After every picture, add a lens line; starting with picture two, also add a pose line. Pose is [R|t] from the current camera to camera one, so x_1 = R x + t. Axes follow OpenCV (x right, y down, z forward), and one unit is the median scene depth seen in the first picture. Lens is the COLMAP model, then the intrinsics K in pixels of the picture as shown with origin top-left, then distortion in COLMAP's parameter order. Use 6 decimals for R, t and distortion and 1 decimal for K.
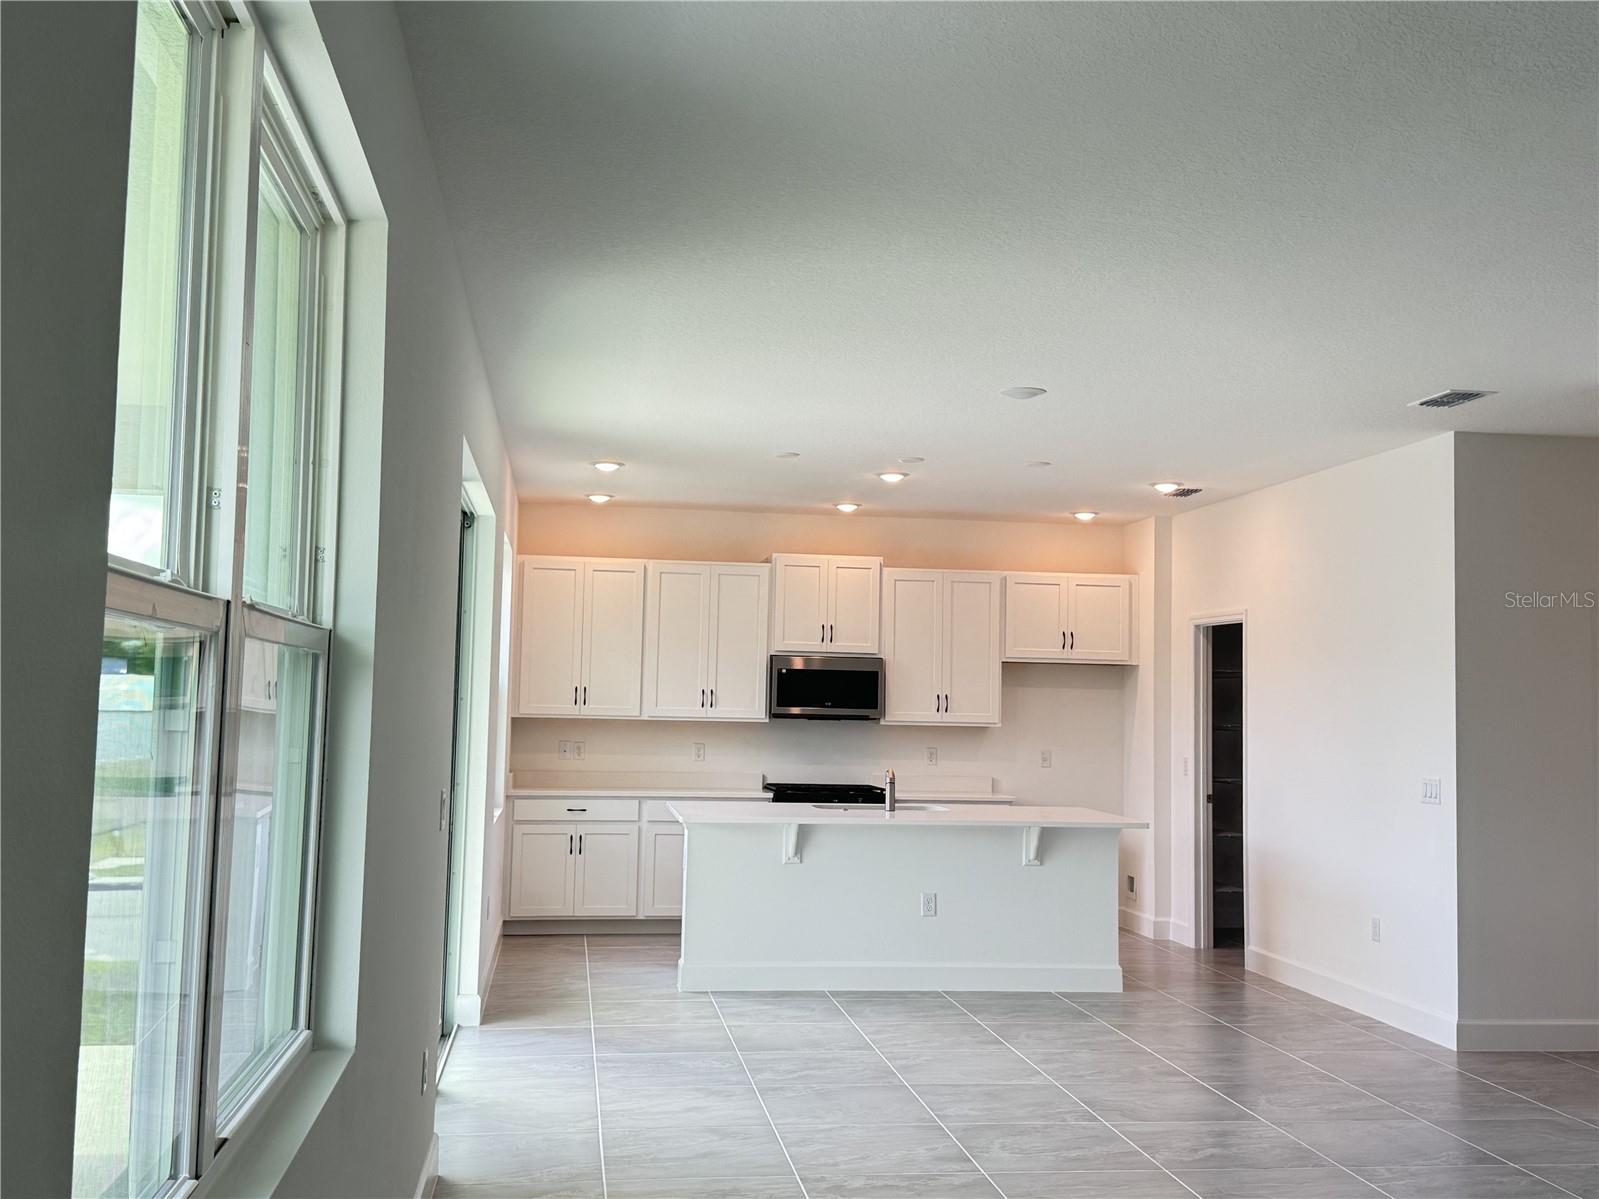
lens RADIAL K [[1683.0, 0, 793.9], [0, 1683.0, 598.2], [0, 0, 1]] dist [0.114350, 0.000000]
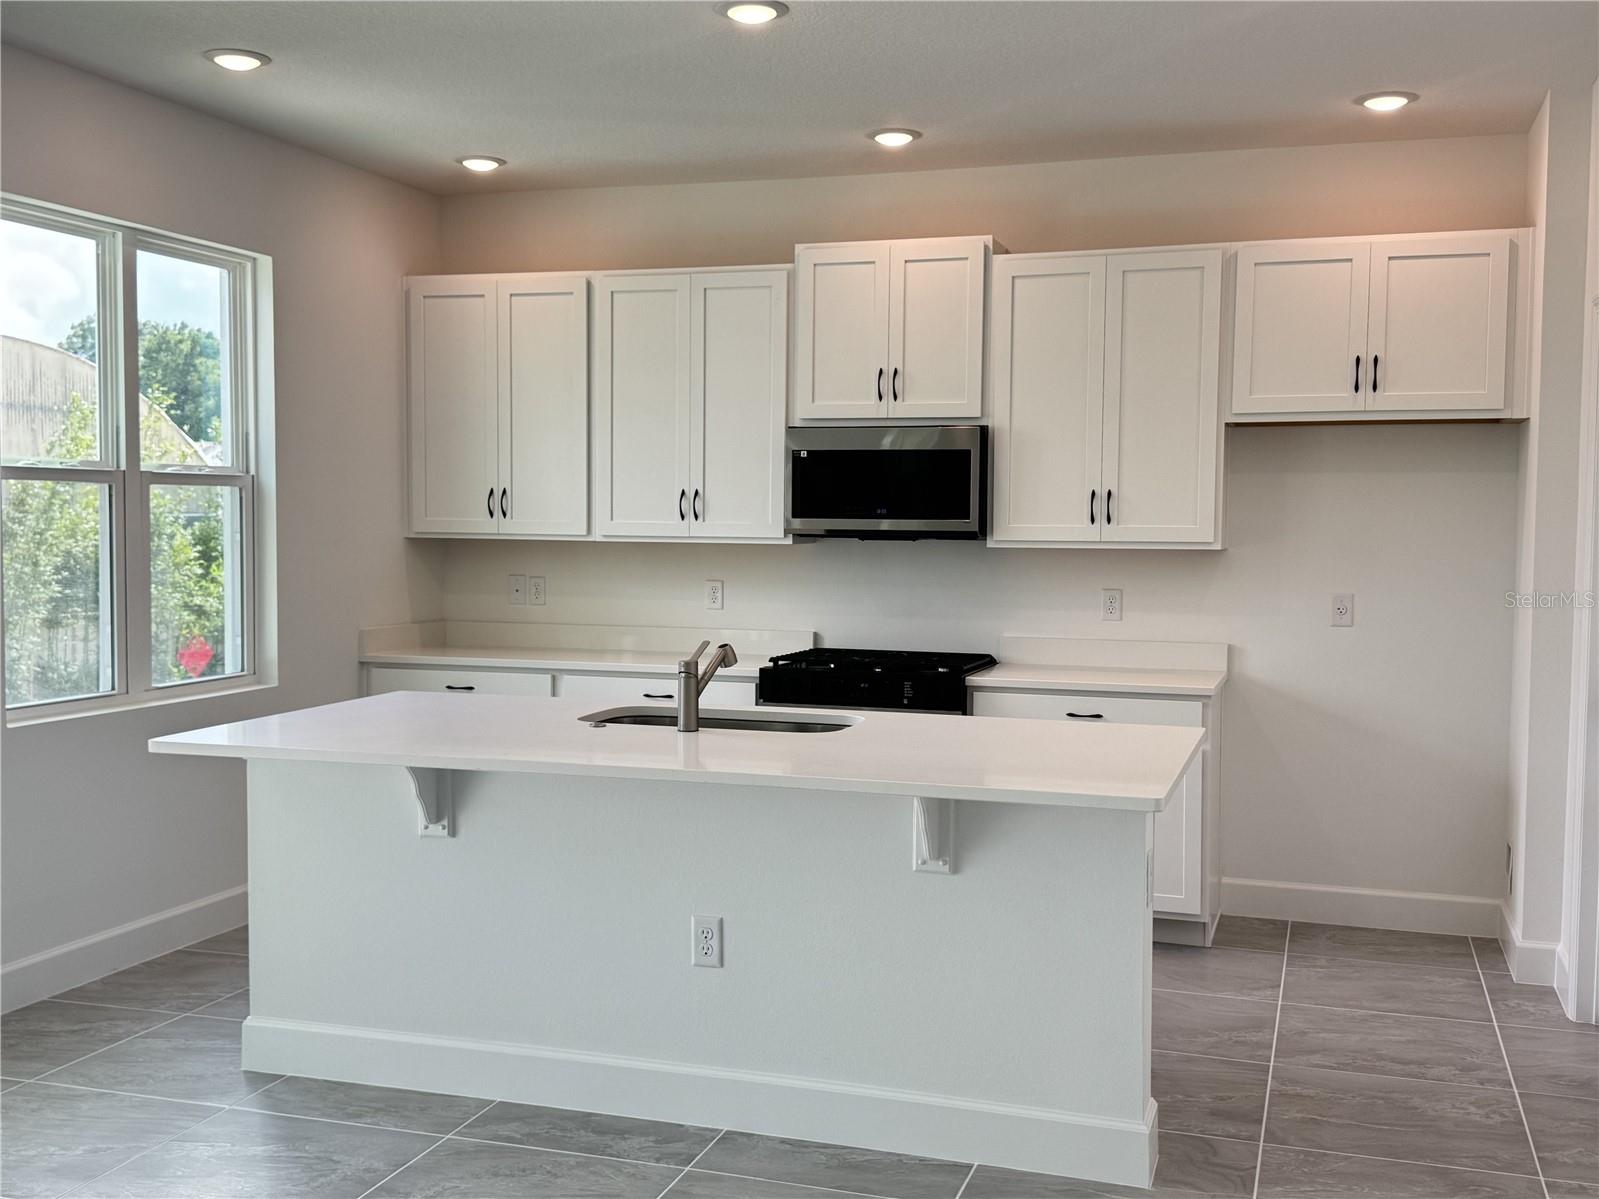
lens RADIAL K [[1683.0, 0, 804.5], [0, 1683.0, 597.7], [0, 0, 1]] dist [0.114350, 0.000000]
pose [[0.902190, 0.006693, -0.431287, 0.234488], [0.038404, 0.994662, 0.095773, 0.036697], [0.429626, -0.102968, 0.897117, 0.481591]]
